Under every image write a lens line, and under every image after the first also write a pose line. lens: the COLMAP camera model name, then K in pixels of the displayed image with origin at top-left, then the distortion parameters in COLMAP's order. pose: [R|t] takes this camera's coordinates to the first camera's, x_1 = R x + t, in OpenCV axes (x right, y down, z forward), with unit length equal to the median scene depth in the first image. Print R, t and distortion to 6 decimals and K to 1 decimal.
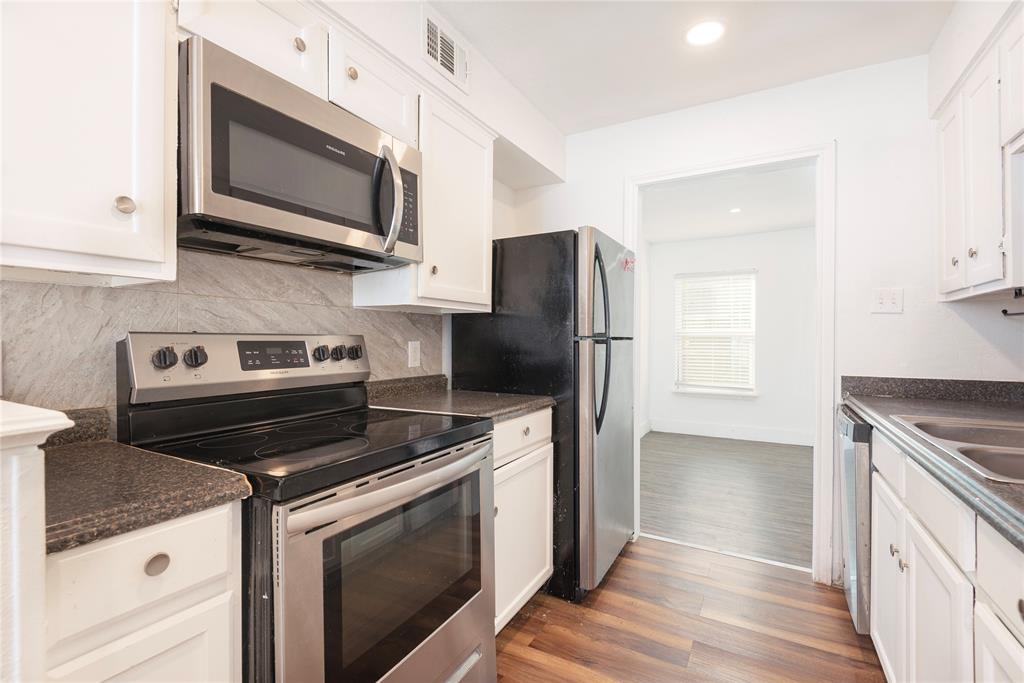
lens RADIAL K [[463.6, 0, 509.1], [0, 463.6, 340.1], [0, 0, 1]] dist [0.014695, -0.006810]
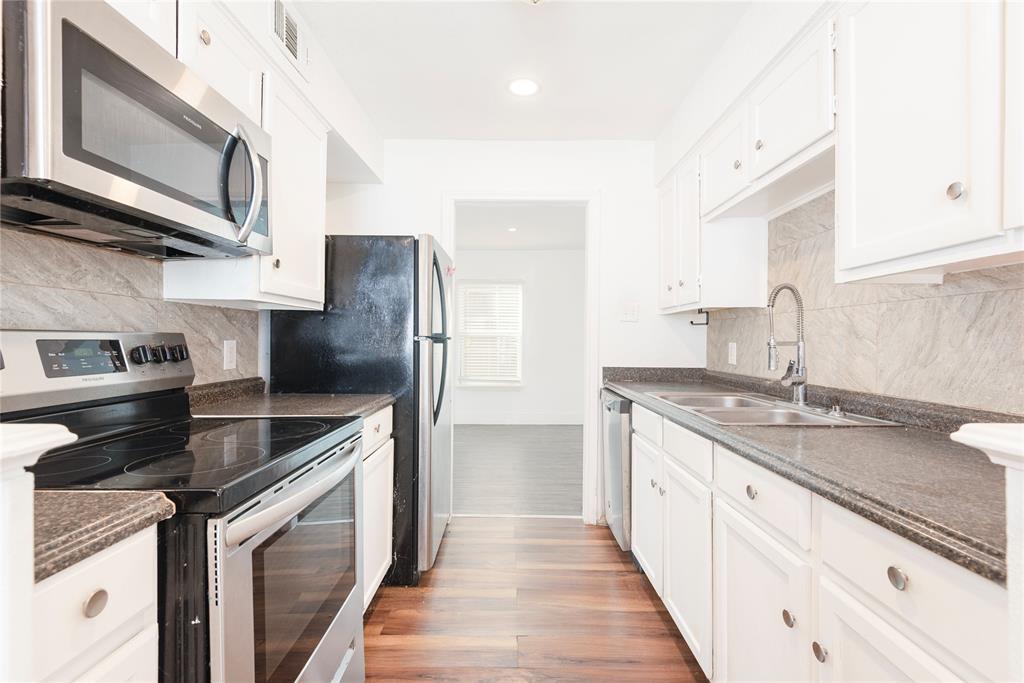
lens RADIAL K [[463.6, 0, 511.5], [0, 463.6, 338.6], [0, 0, 1]] dist [0.014695, -0.006810]
pose [[0.873423, 0.004878, 0.486938, -0.204333], [-0.004706, 0.999988, -0.001578, -0.001883], [-0.486940, -0.000913, 0.873435, -0.045214]]
